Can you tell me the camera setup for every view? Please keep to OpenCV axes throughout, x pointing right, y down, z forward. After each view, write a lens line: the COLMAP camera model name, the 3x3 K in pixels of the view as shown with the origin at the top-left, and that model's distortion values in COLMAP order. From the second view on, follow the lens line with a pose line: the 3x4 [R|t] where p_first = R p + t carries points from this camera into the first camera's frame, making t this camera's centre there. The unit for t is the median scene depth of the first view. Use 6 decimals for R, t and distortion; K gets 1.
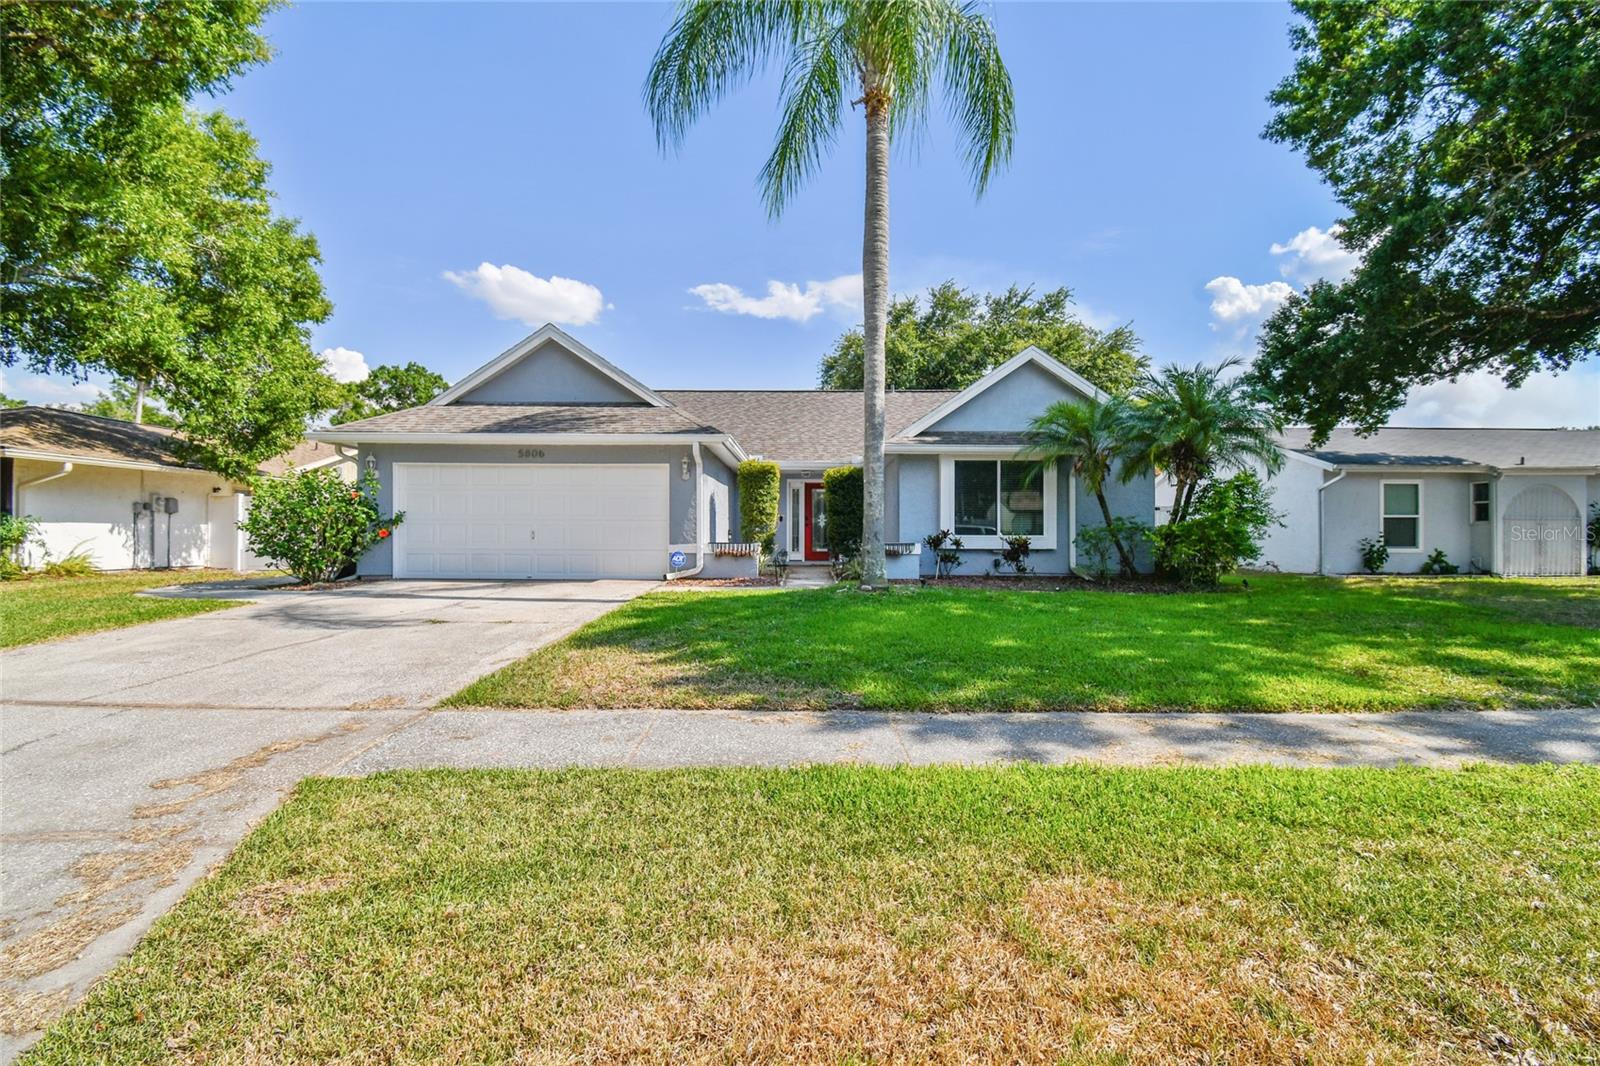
lens RADIAL K [[688.3, 0, 841.1], [0, 688.3, 524.5], [0, 0, 1]] dist [-0.015133, -0.000042]
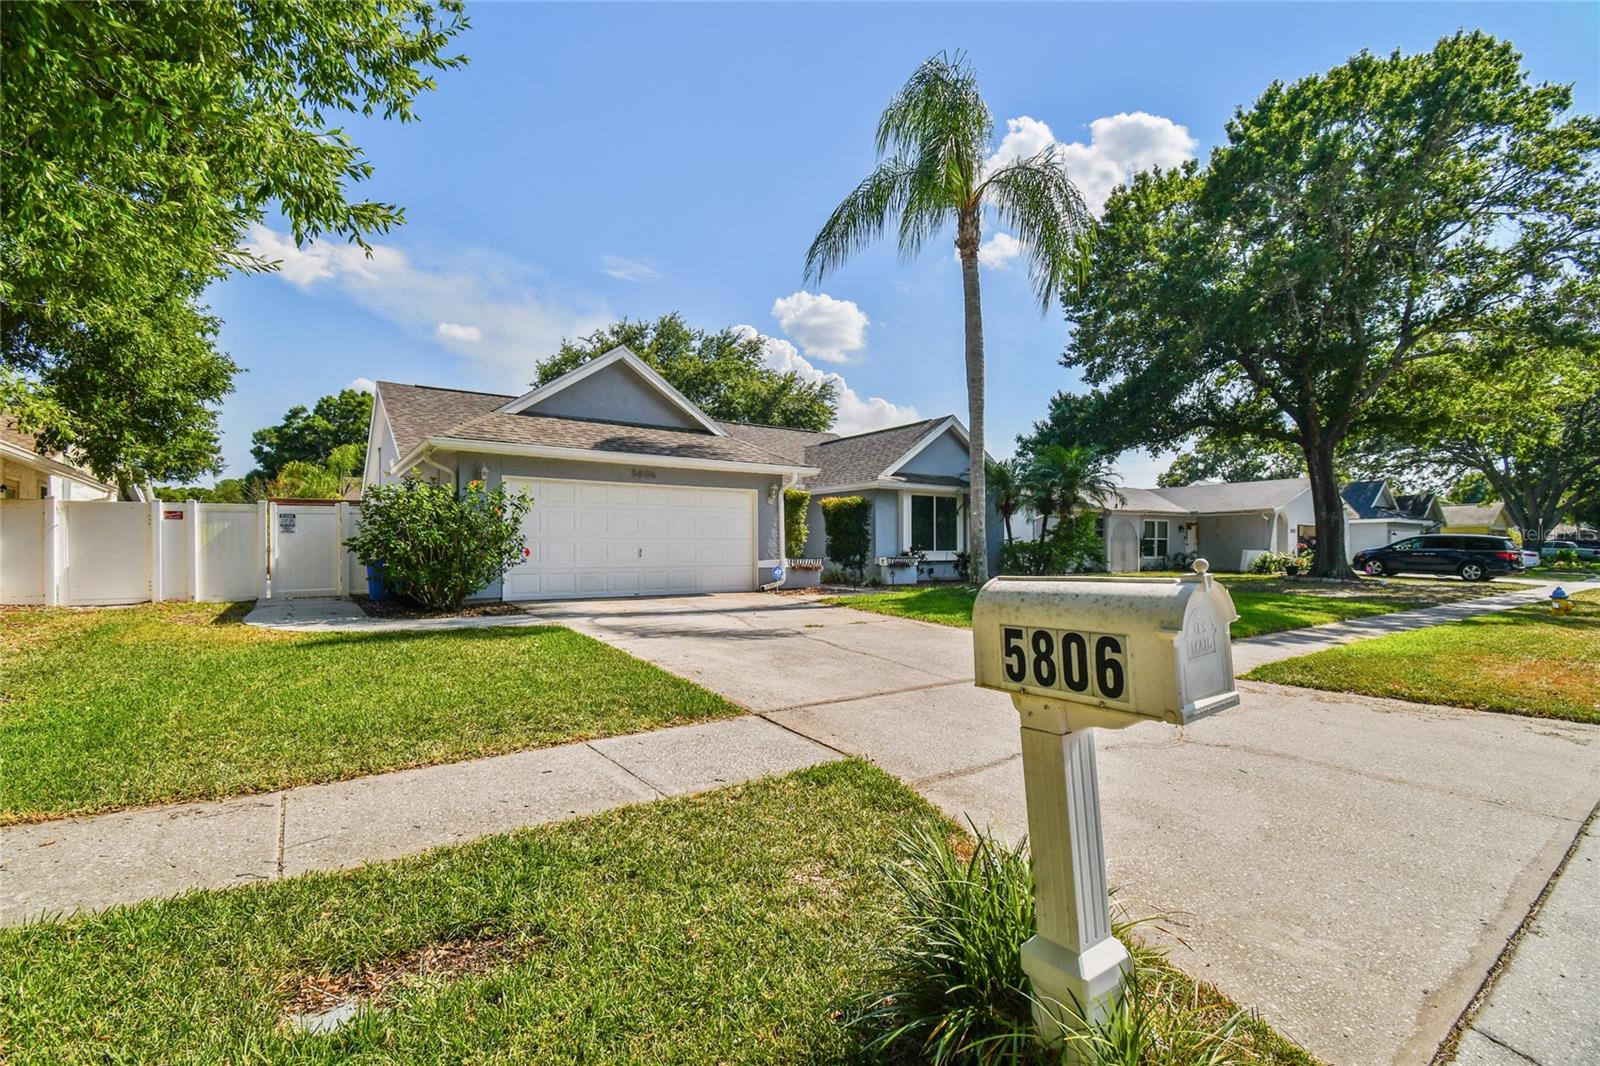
lens RADIAL K [[710.7, 0, 794.9], [0, 710.7, 546.5], [0, 0, 1]] dist [0.010196, 0.000116]
pose [[0.817120, -0.003862, 0.576455, -0.830952], [0.001395, 0.999988, 0.004722, 0.000885], [-0.576466, -0.003054, 0.817115, -0.007504]]
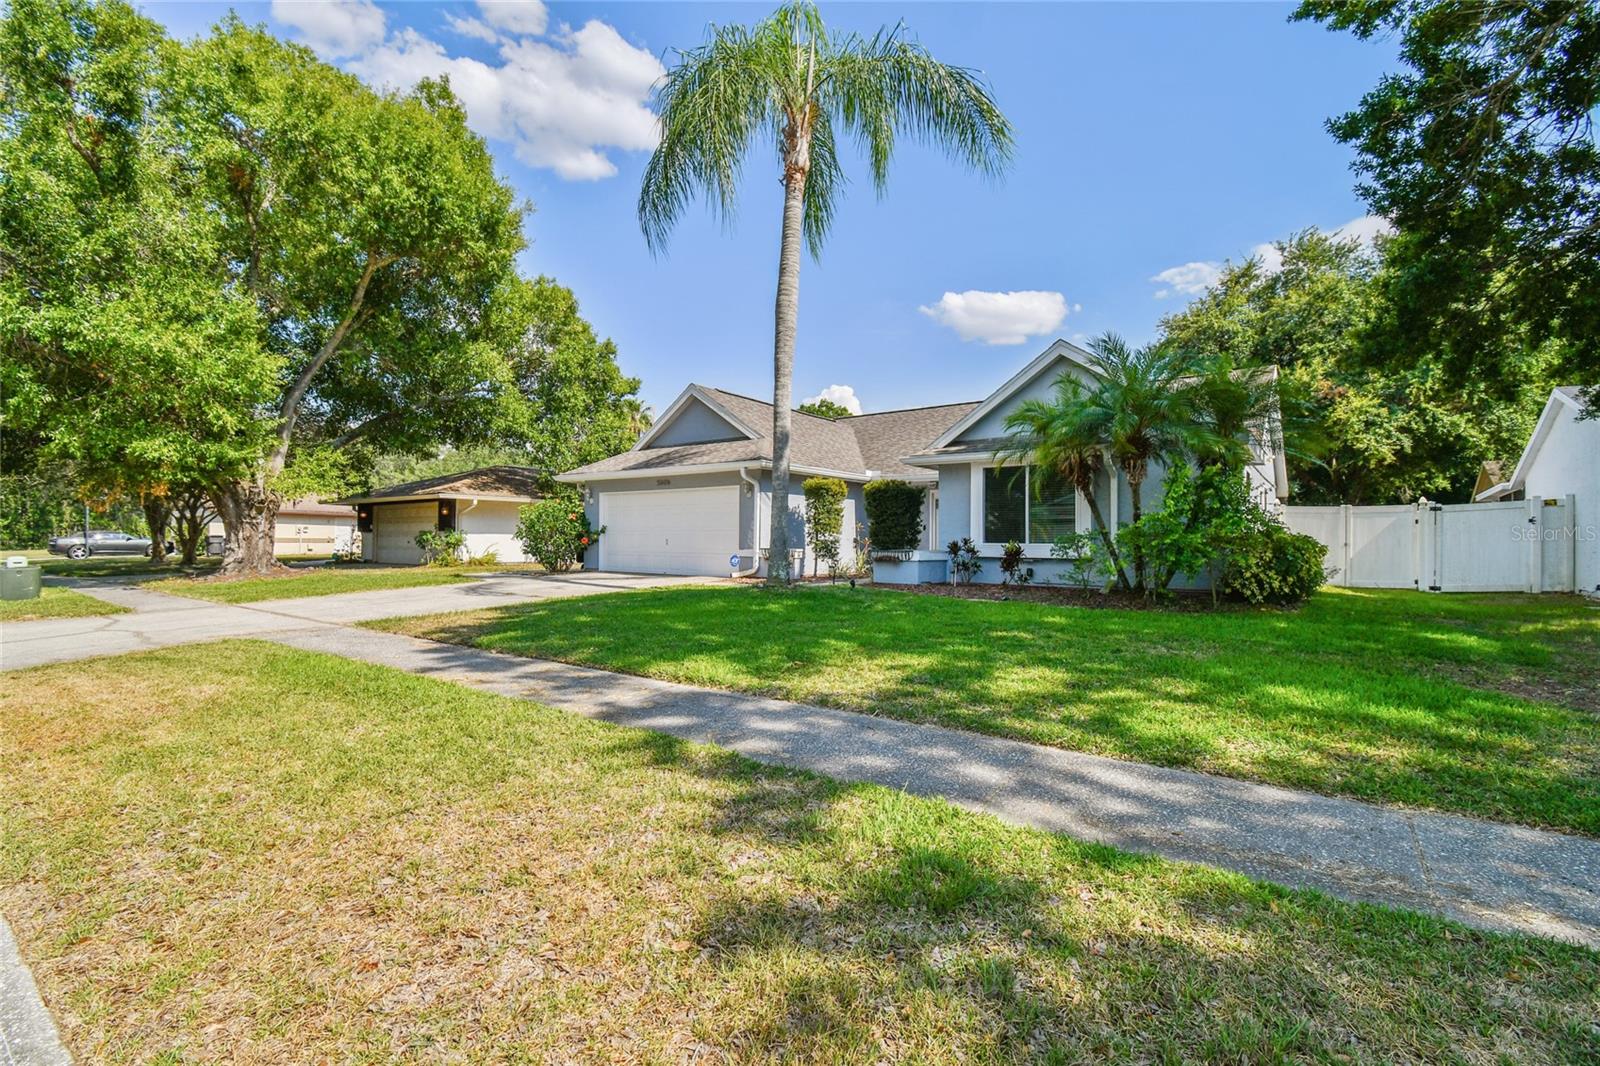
lens RADIAL K [[669.9, 0, 800.0], [0, 669.9, 533.0], [0, 0, 1]] dist [0.024856, 0.000013]
pose [[0.818755, -0.005685, -0.574115, 0.505538], [0.002964, 0.999980, -0.005674, 0.005745], [0.574135, 0.002944, 0.818755, 0.057050]]
